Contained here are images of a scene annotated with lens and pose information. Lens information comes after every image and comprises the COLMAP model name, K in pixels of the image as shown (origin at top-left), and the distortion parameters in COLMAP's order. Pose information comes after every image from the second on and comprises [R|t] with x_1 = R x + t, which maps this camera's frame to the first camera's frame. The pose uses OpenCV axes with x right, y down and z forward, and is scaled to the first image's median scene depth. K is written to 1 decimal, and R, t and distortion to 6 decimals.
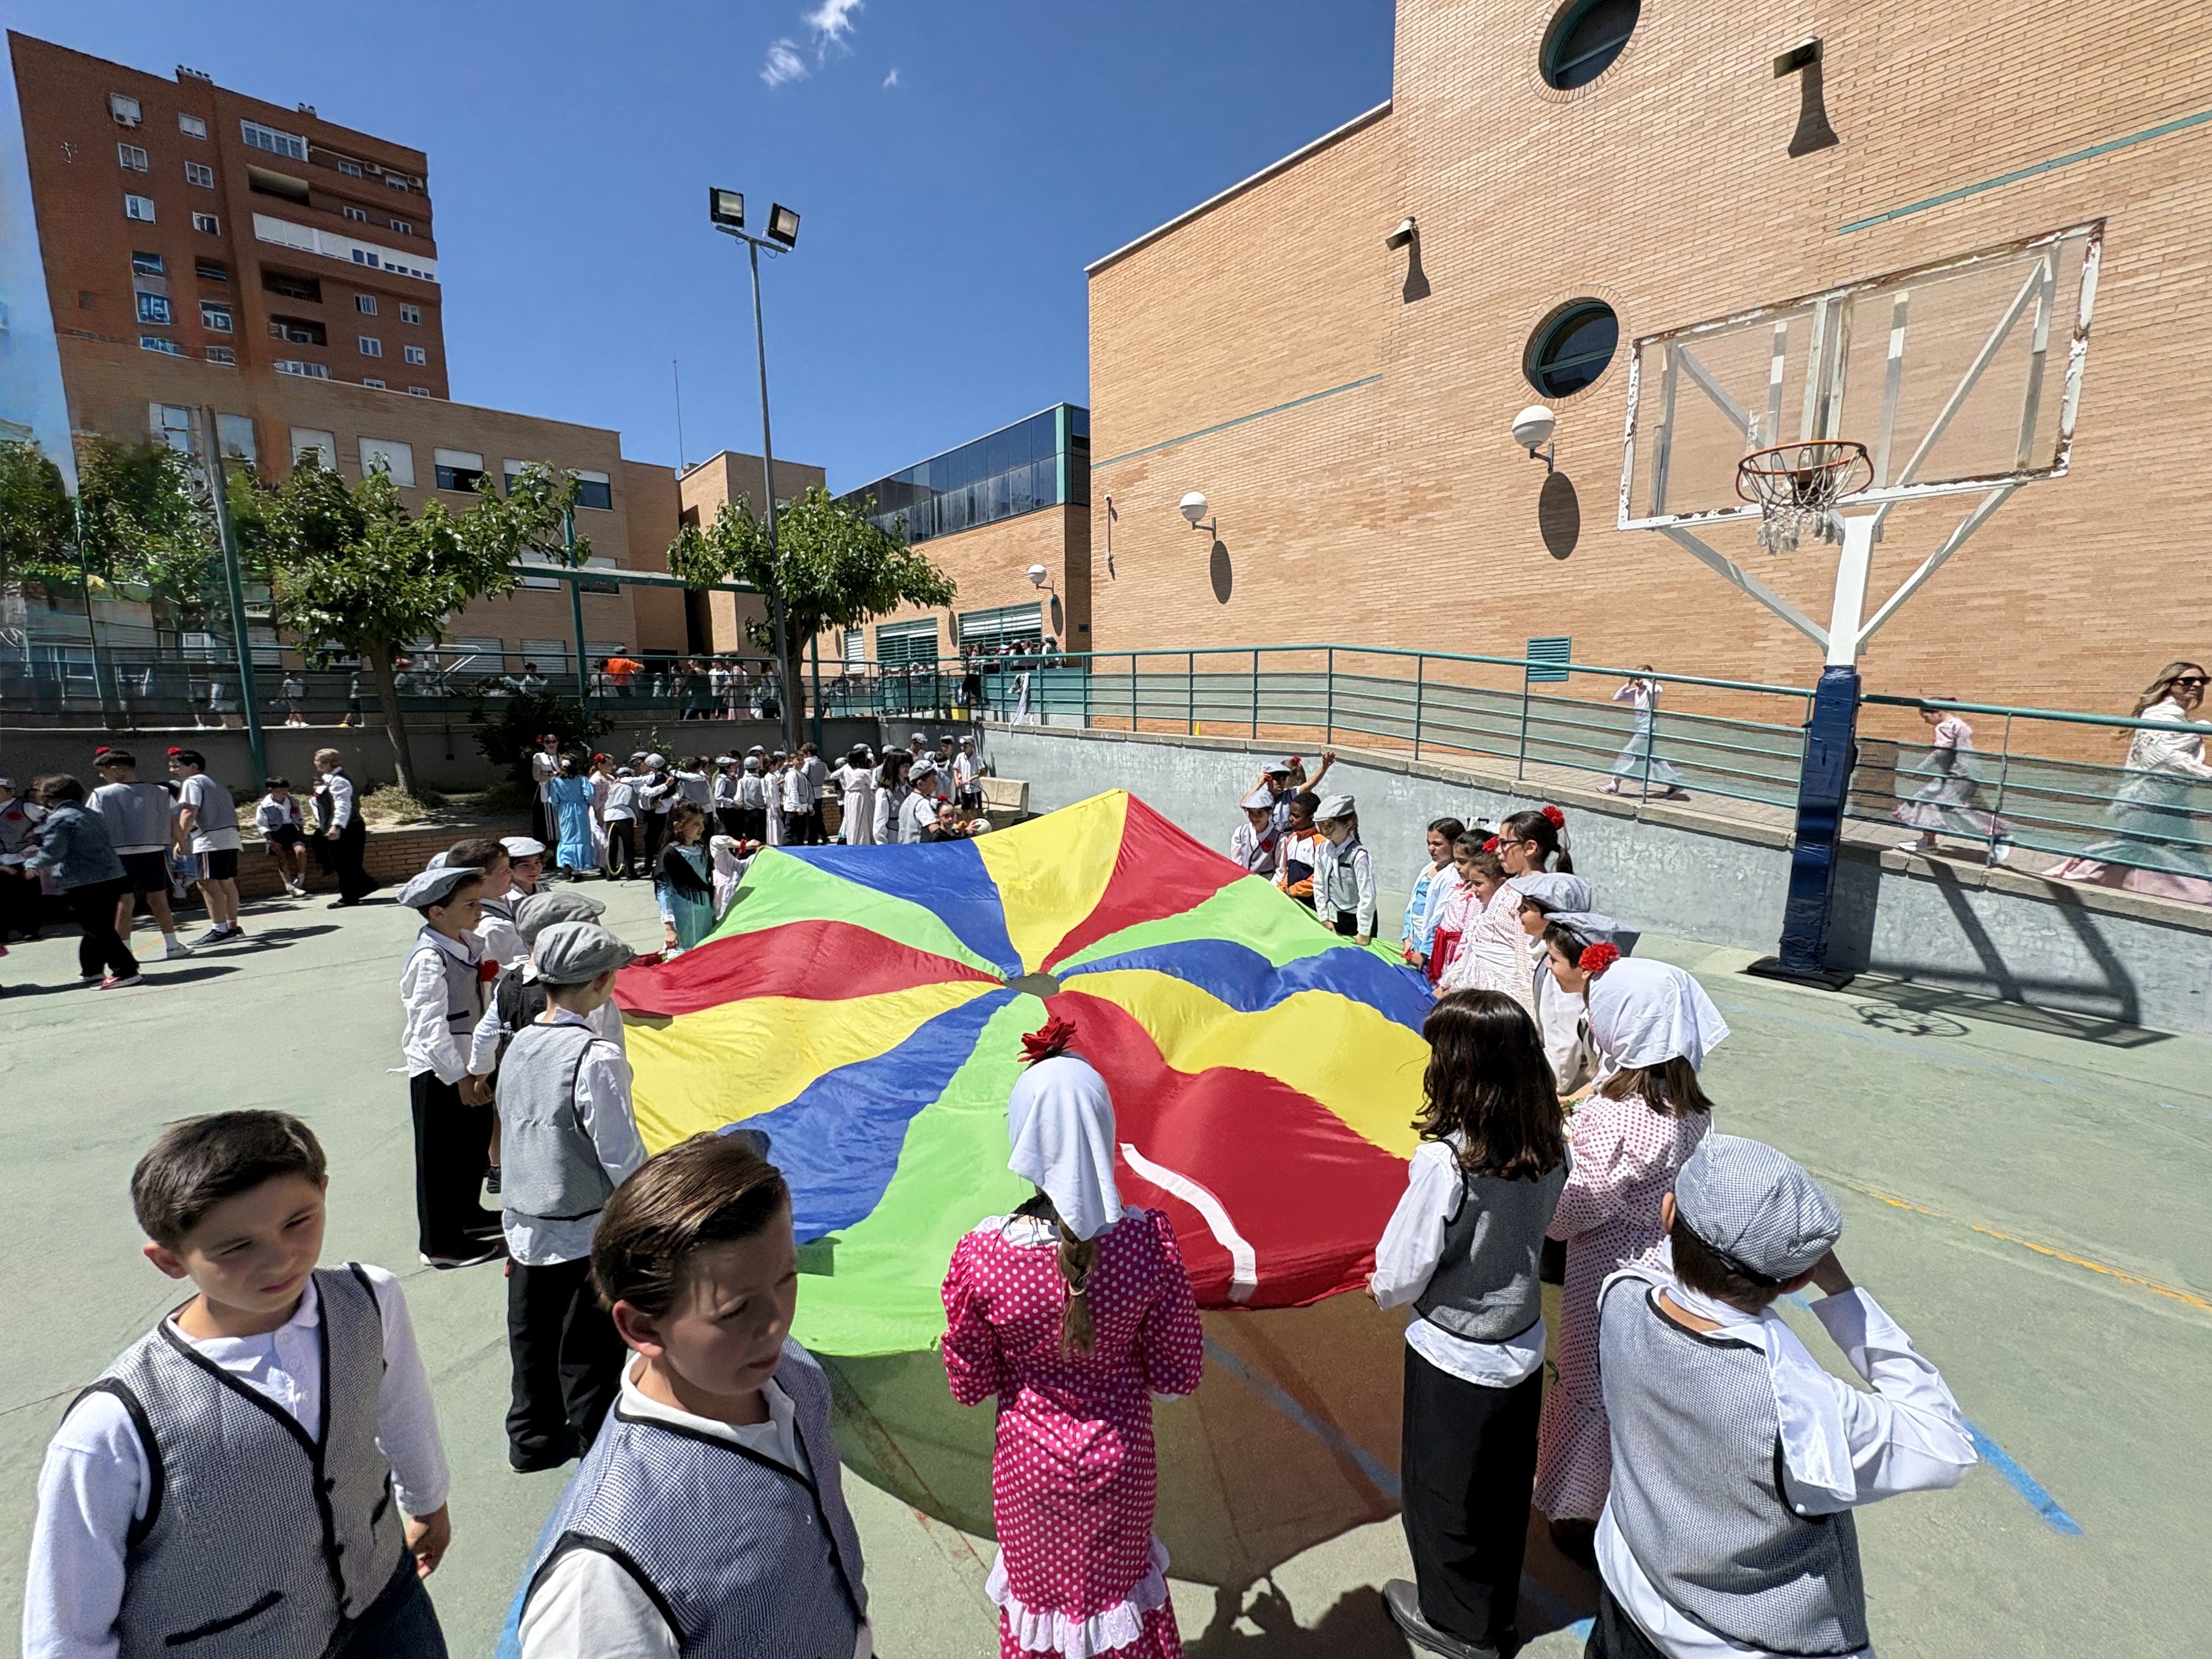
lens RADIAL K [[893.0, 0, 1106.0], [0, 893.0, 829.5], [0, 0, 1]] dist [0.002531, 0.000177]
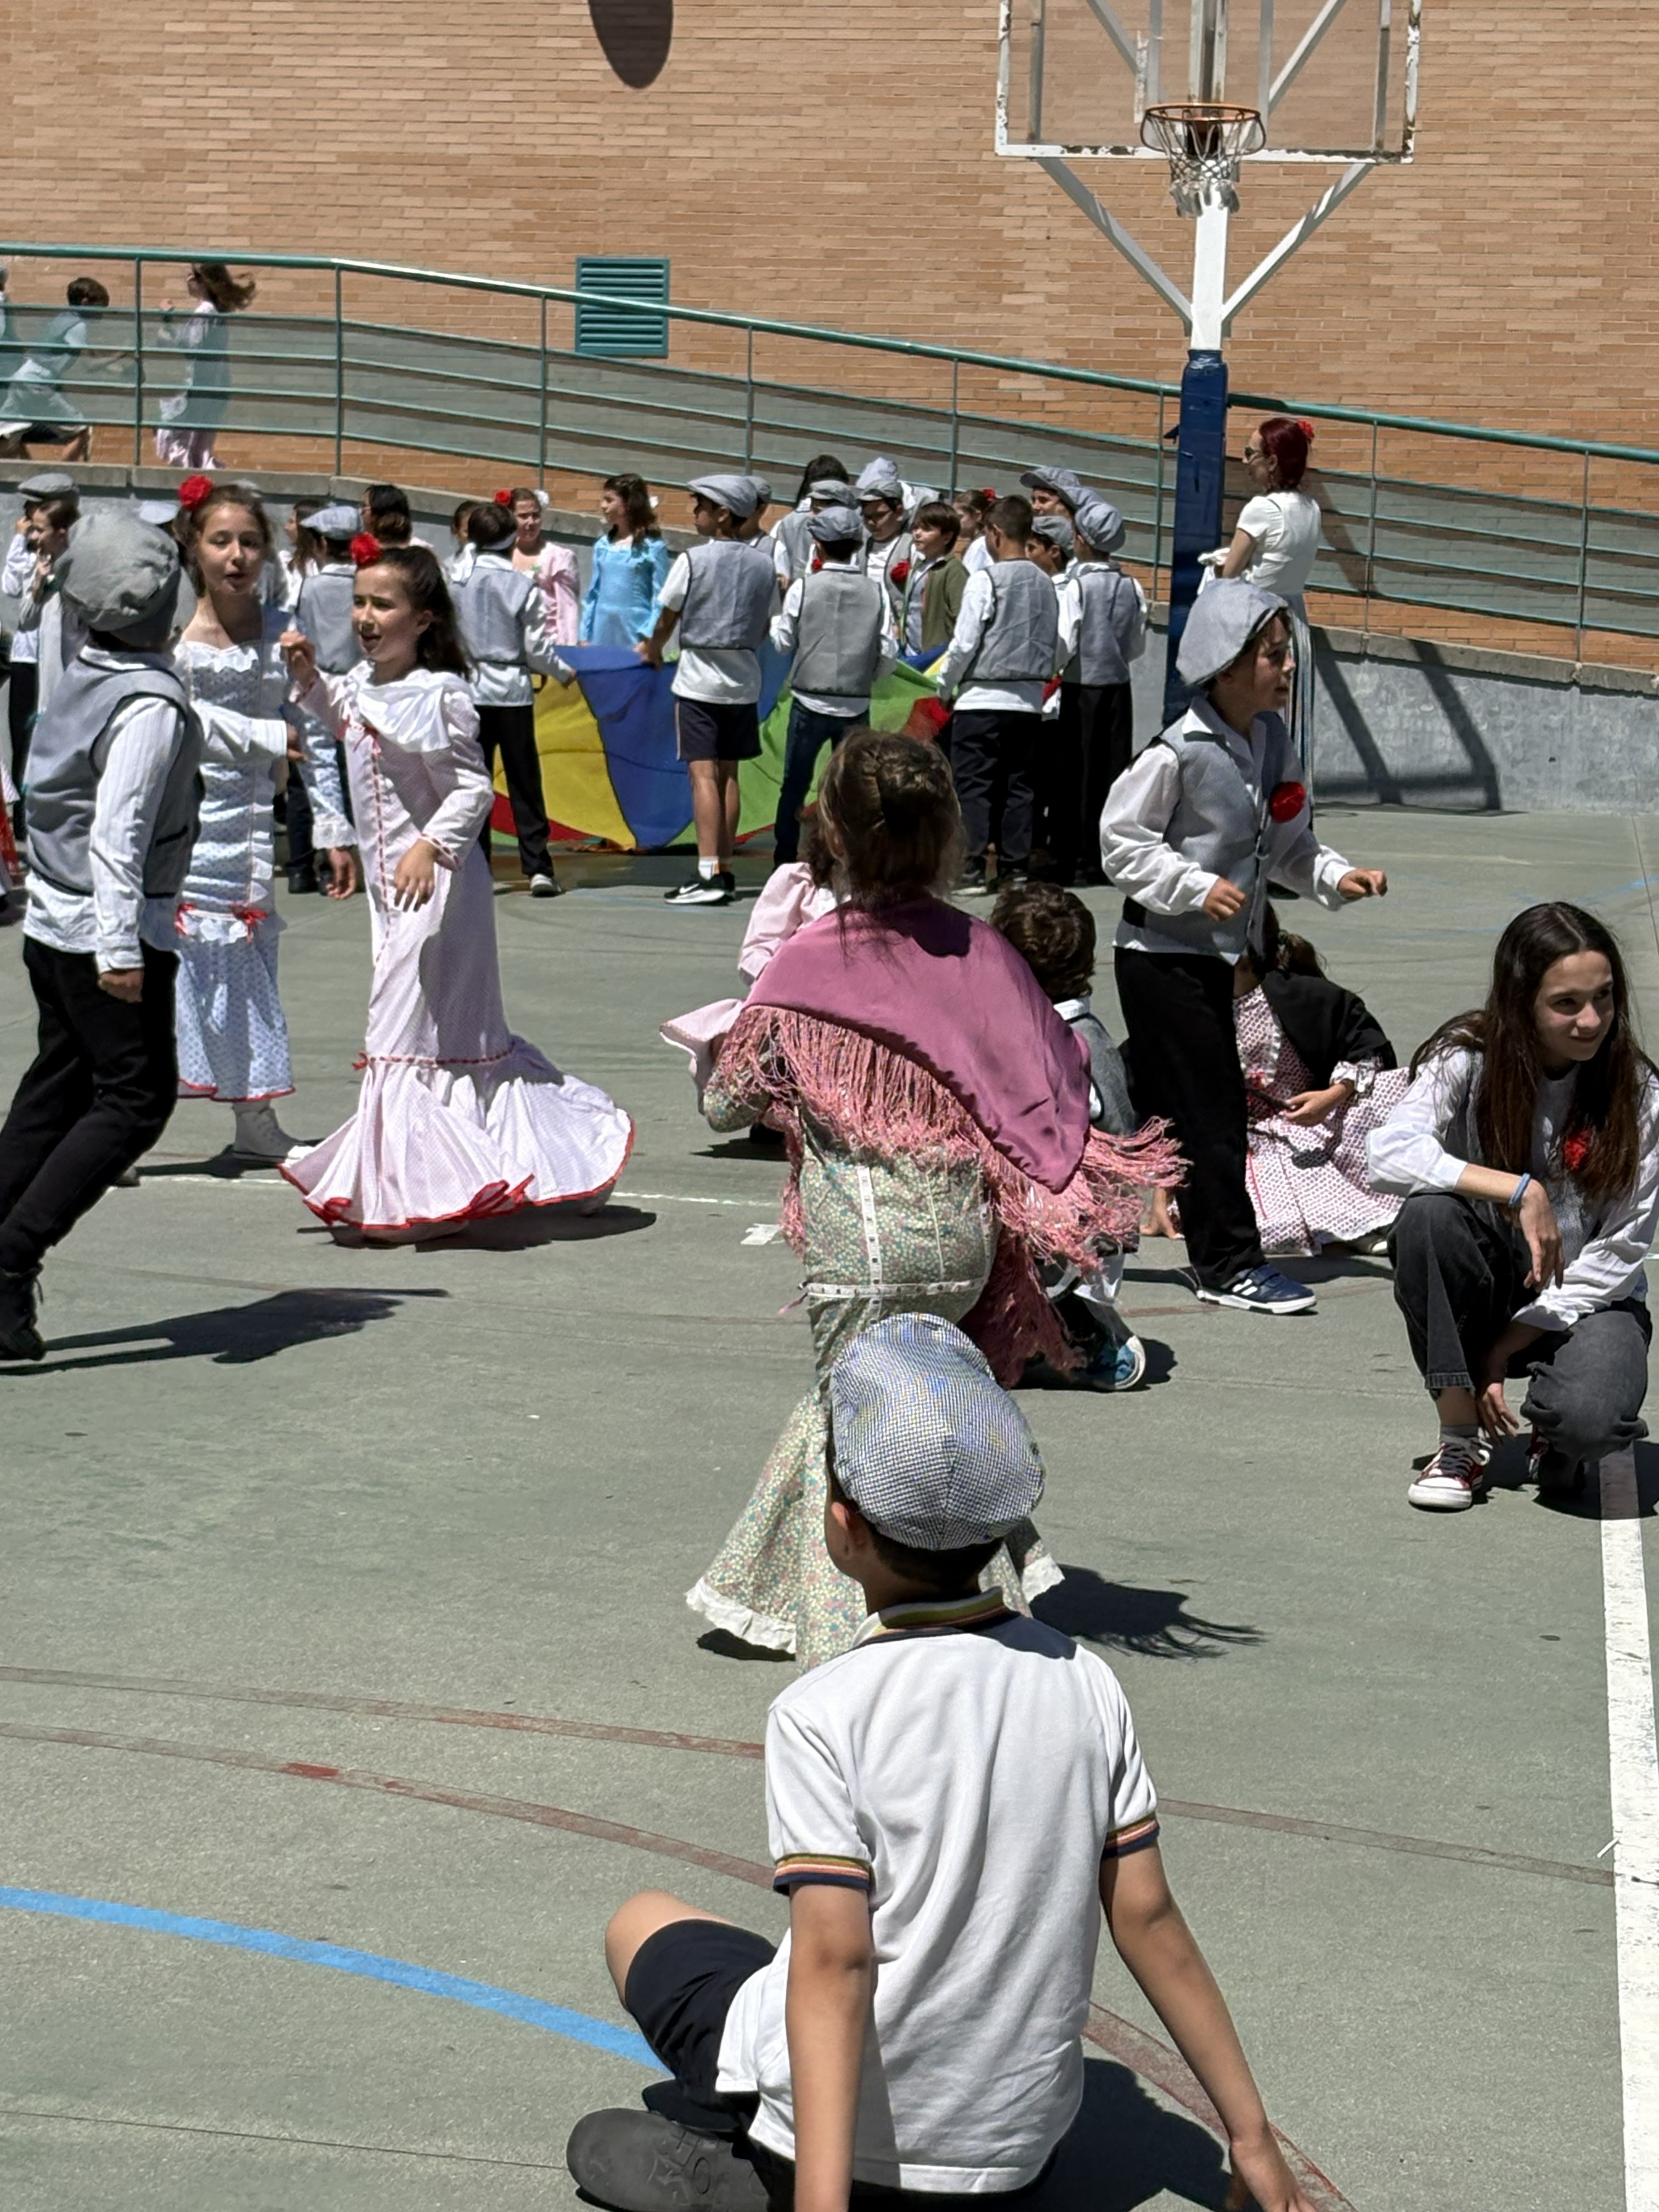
lens RADIAL K [[4760.9, 0, 829.5], [0, 4760.9, 1106.0], [0, 0, 1]] dist [0.186927, -0.485201]
pose [[0.769170, -0.063768, 0.635854, -1.887479], [0.065688, 0.997628, 0.020589, 0.322199], [-0.635659, 0.025932, 0.771534, -1.751162]]
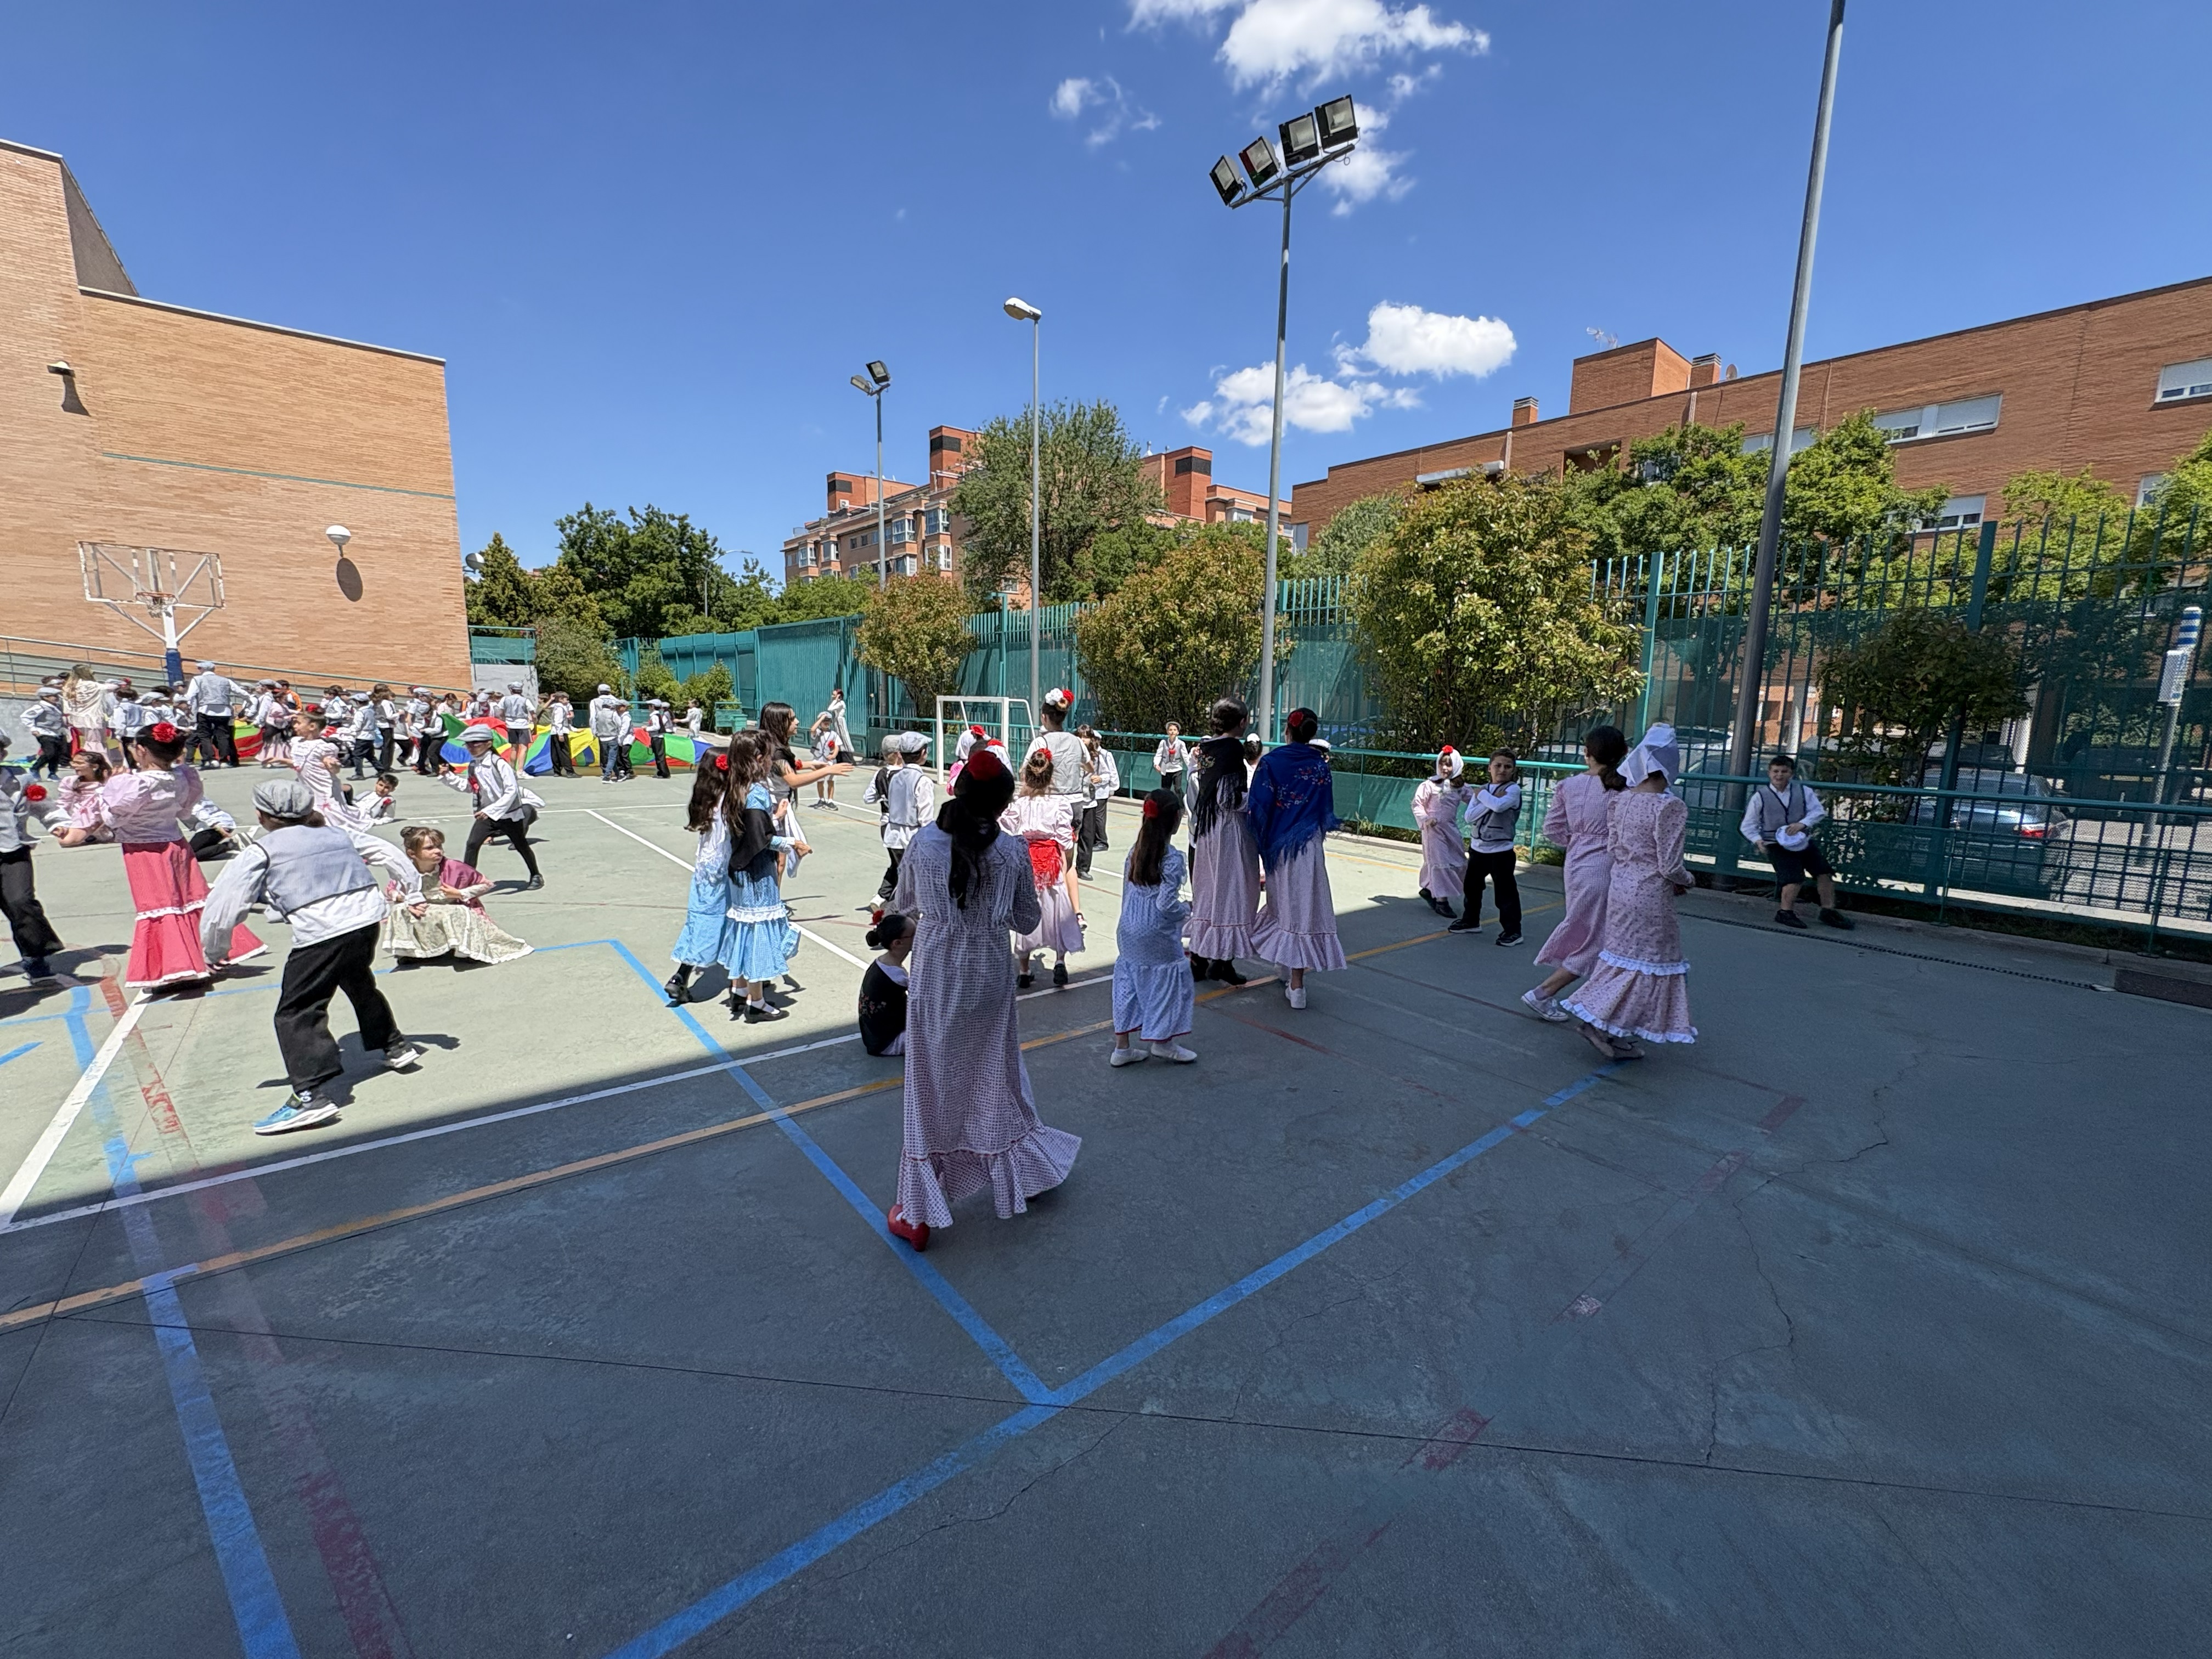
lens RADIAL K [[893.0, 0, 1106.0], [0, 893.0, 829.5], [0, 0, 1]] dist [0.002531, 0.000177]
pose [[0.033655, -0.147832, 0.988440, -2.244115], [0.129392, 0.981321, 0.142362, 0.411730], [-0.991022, 0.123105, 0.052155, -2.306149]]
